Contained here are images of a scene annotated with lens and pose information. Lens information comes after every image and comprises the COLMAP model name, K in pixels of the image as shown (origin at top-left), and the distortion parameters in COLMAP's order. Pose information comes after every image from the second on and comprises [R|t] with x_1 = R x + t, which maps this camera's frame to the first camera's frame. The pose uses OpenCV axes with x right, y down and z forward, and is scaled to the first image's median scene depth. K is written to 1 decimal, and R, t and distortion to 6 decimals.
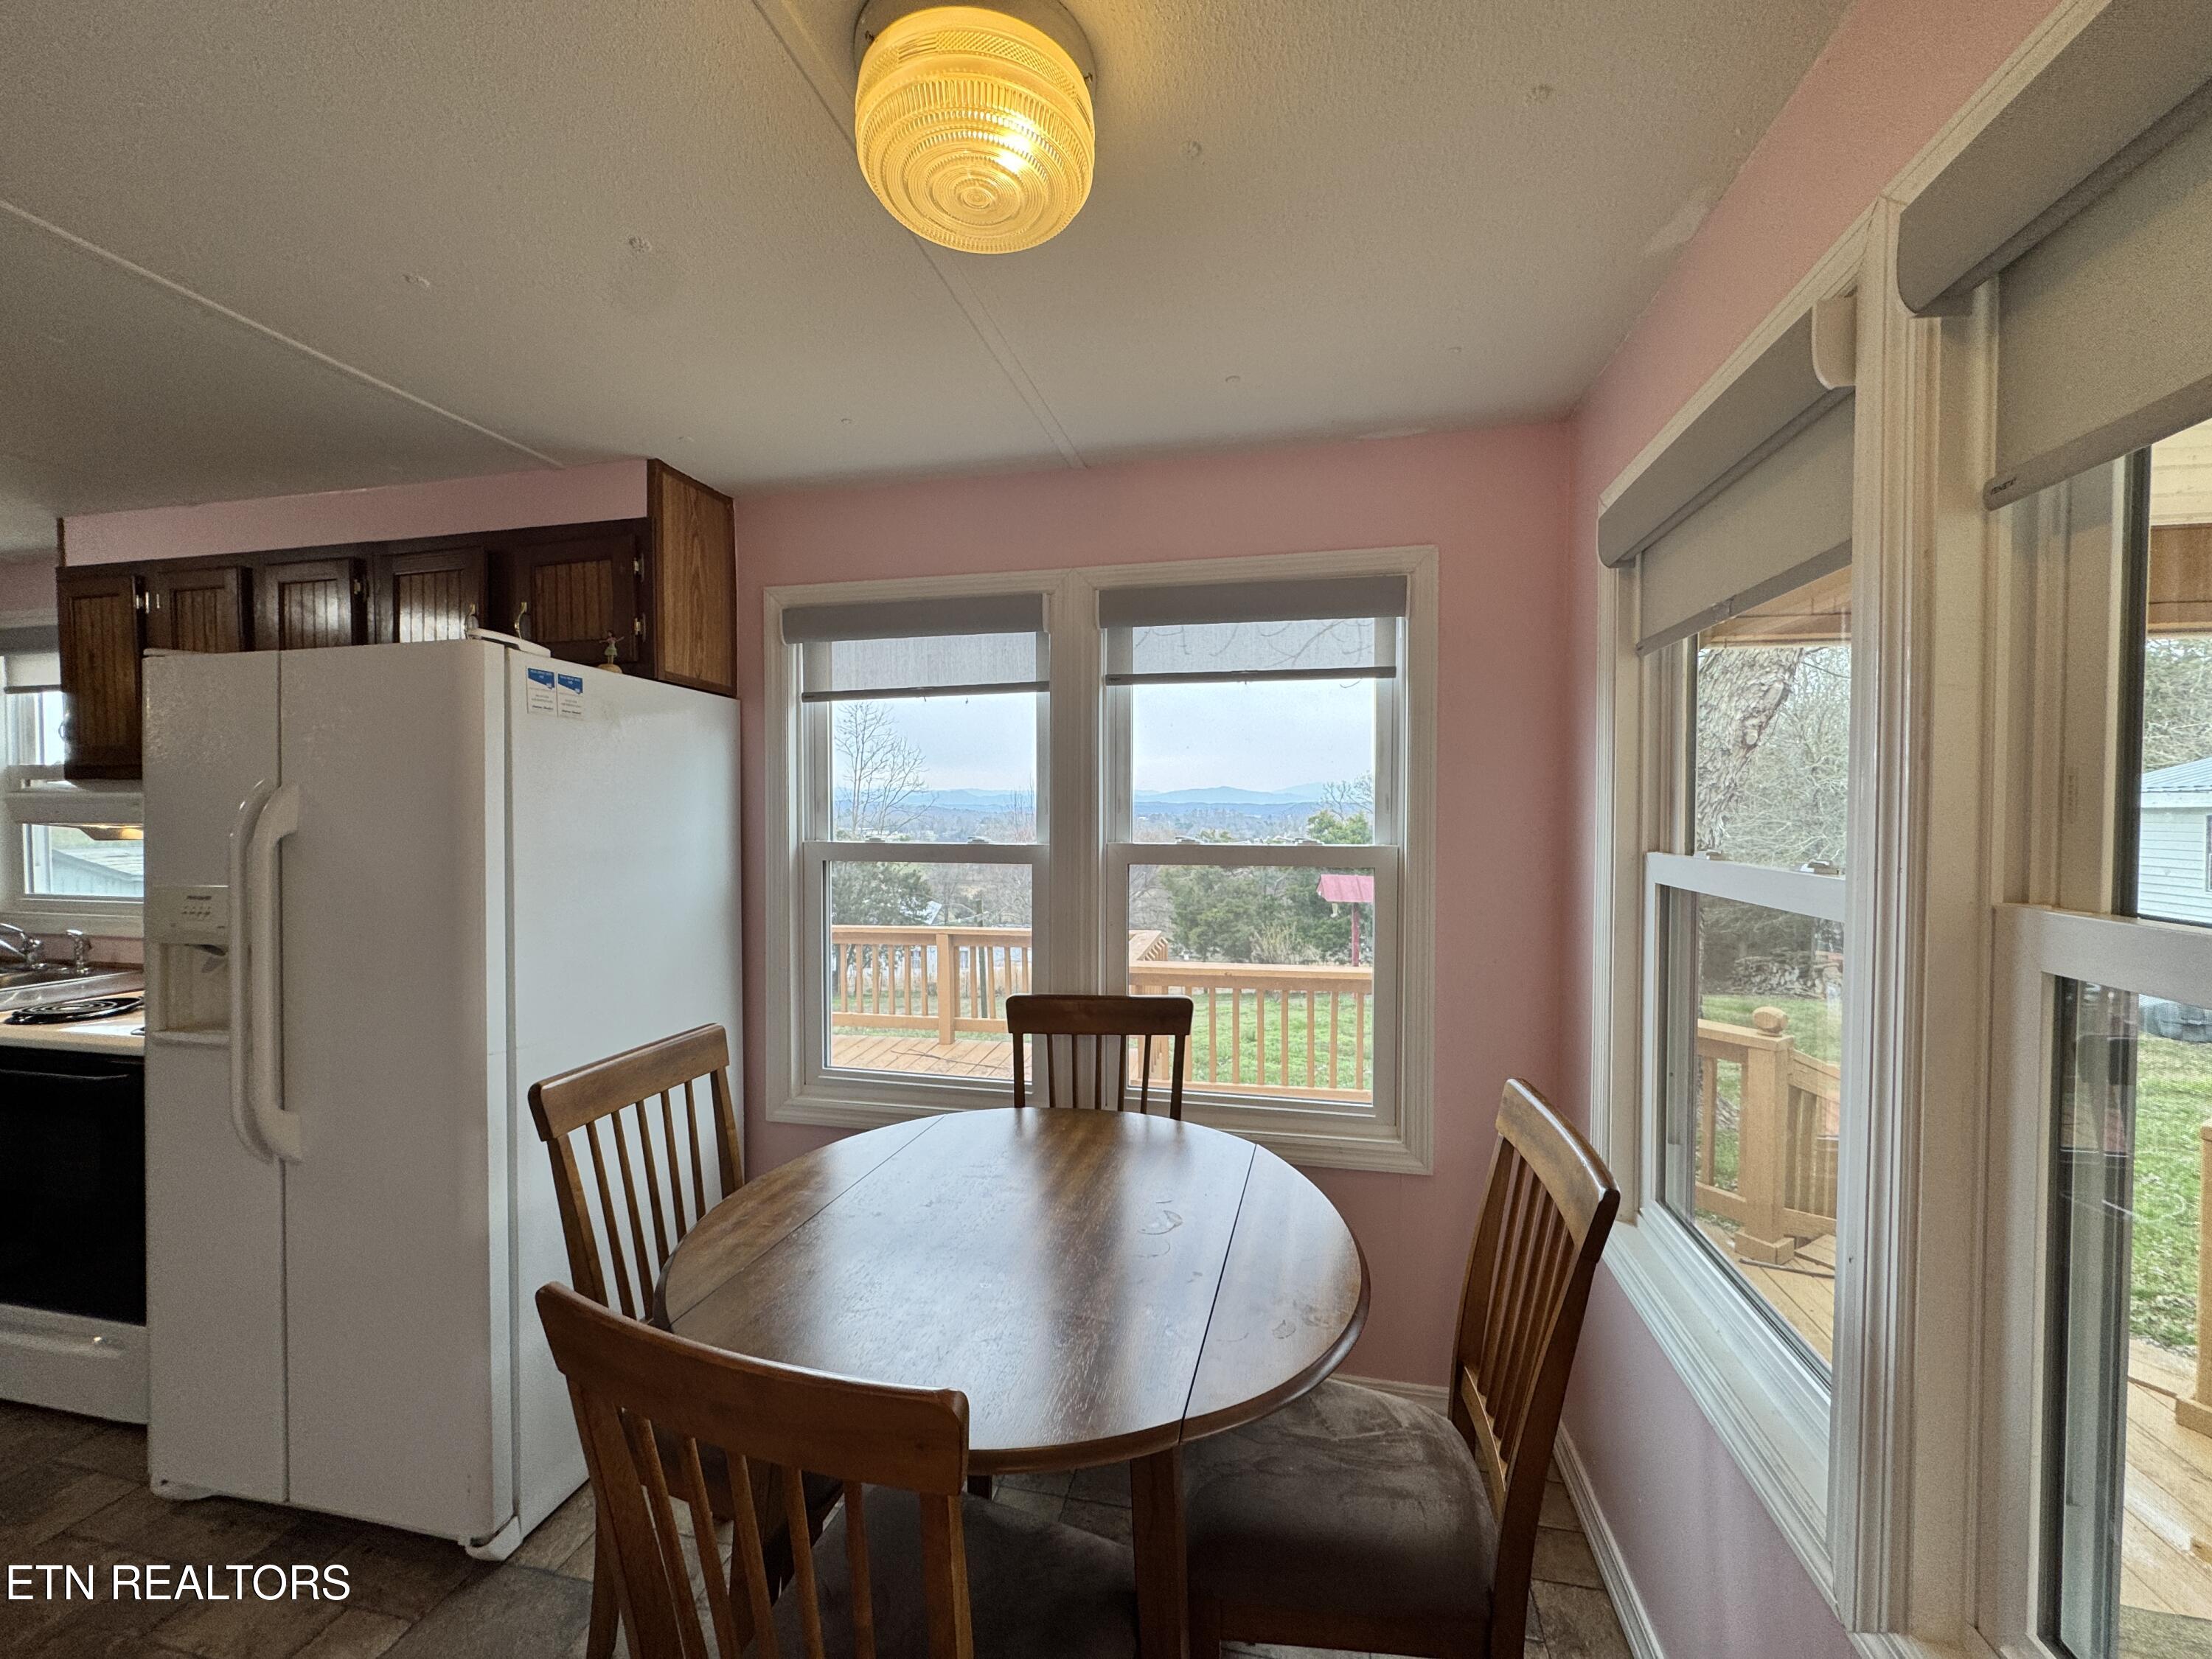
lens RADIAL K [[880.7, 0, 1106.0], [0, 880.7, 829.5], [0, 0, 1]] dist [0.002766, 0.000213]
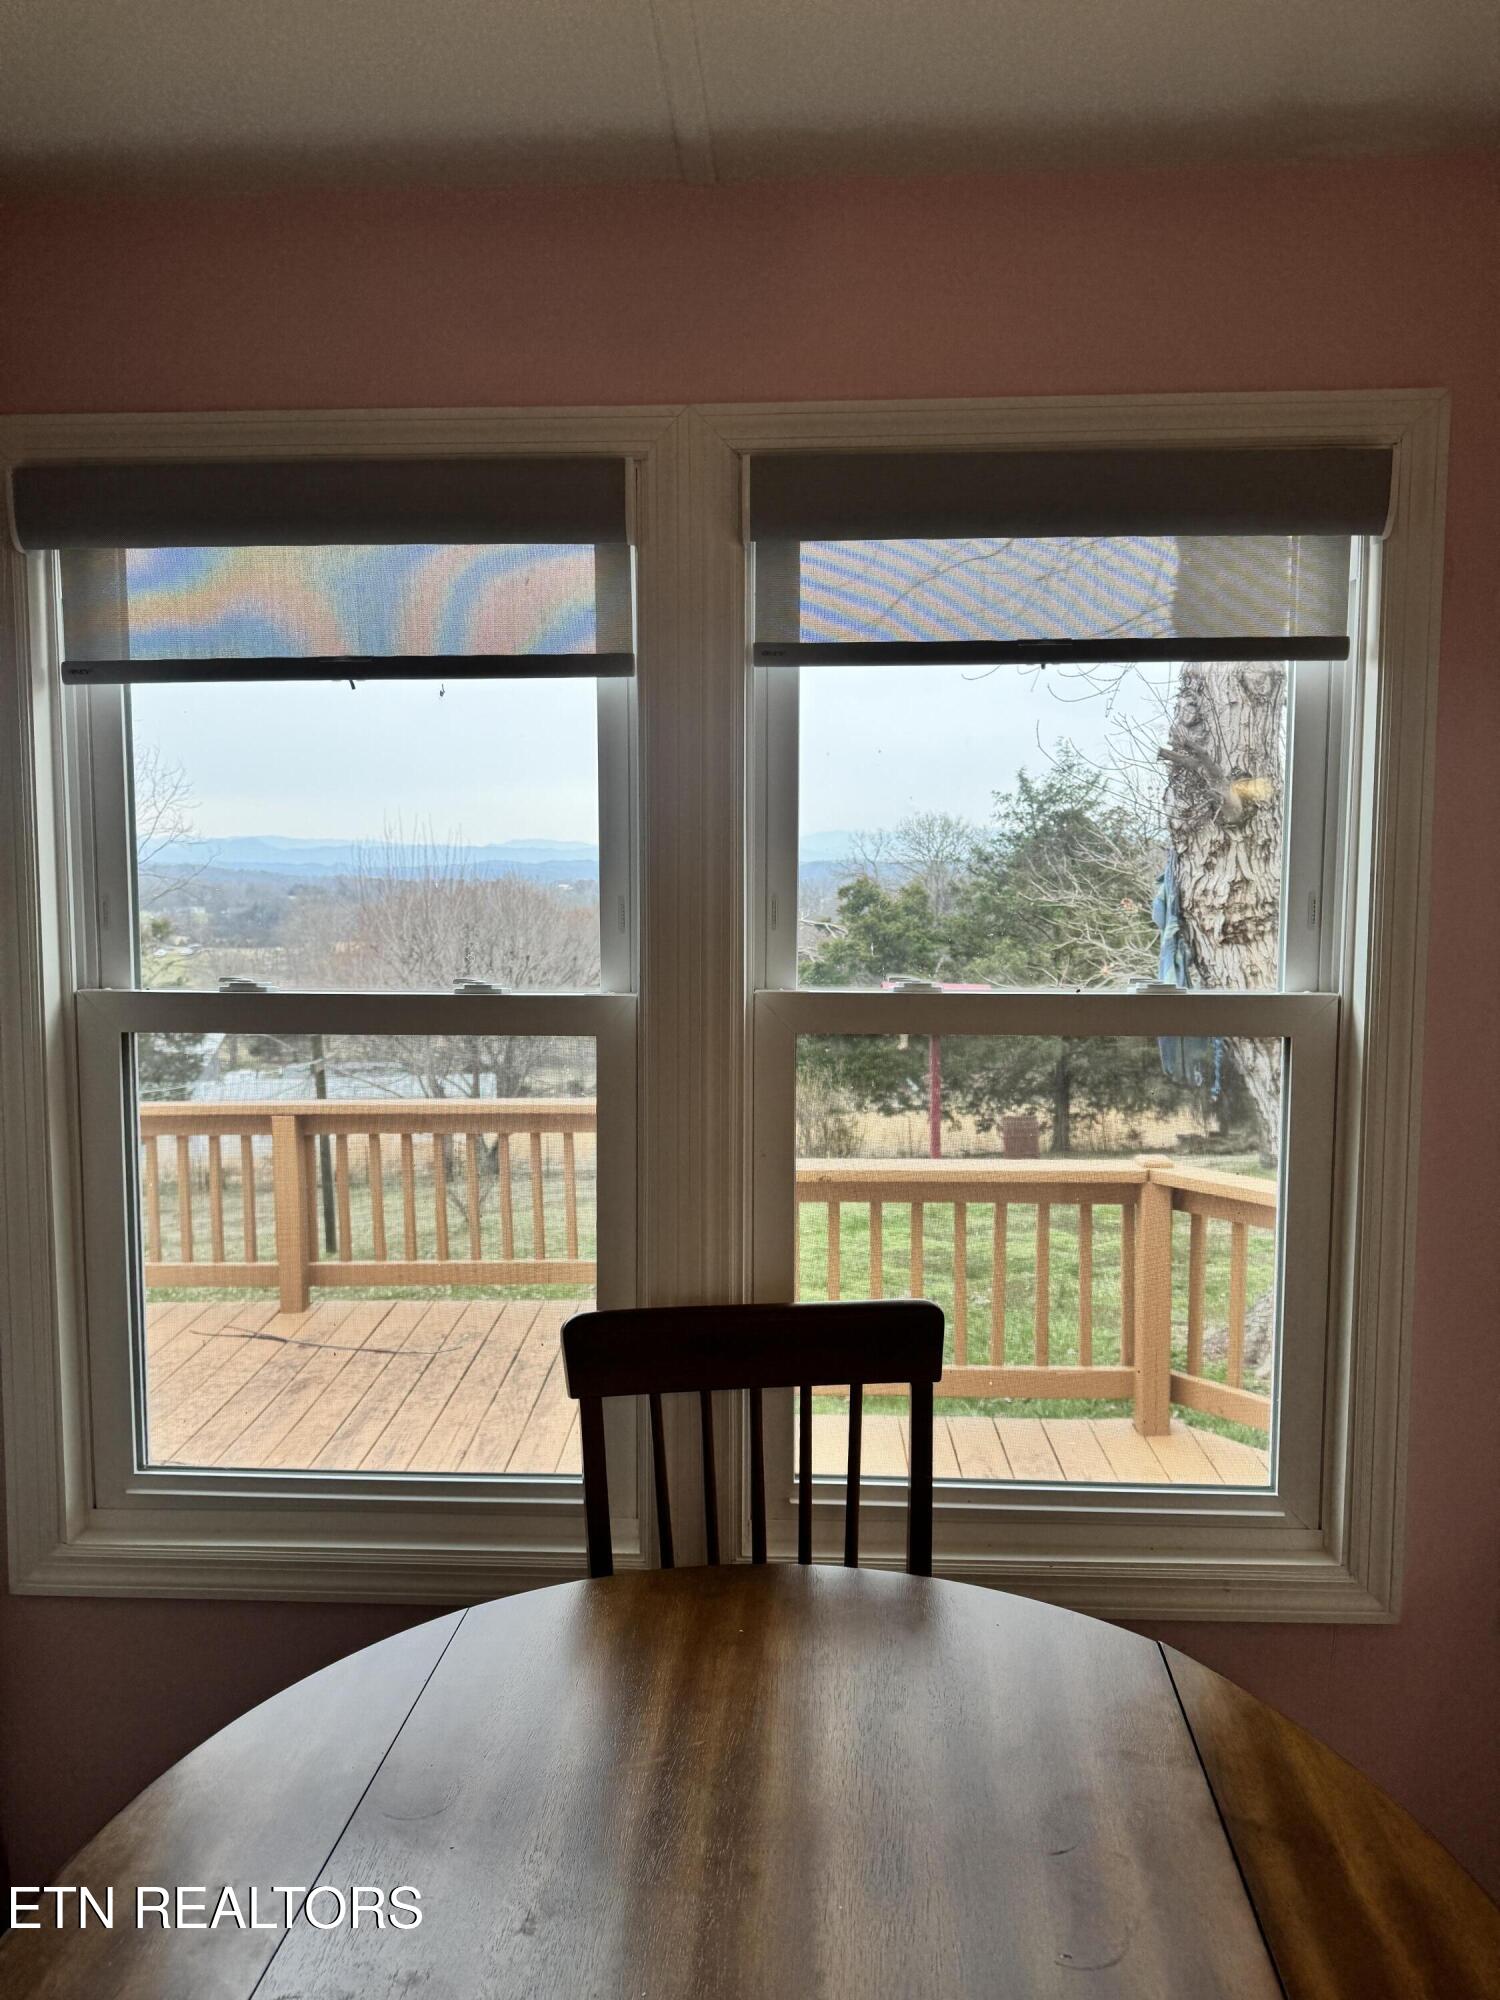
lens RADIAL K [[1409.0, 0, 751.1], [0, 1409.0, 987.0], [0, 0, 1]] dist [0.124006, -0.219814]
pose [[0.985907, -0.014418, 0.166671, -0.130455], [0.004878, 0.998333, 0.057505, -0.031847], [-0.167222, -0.055882, 0.984334, 0.224842]]
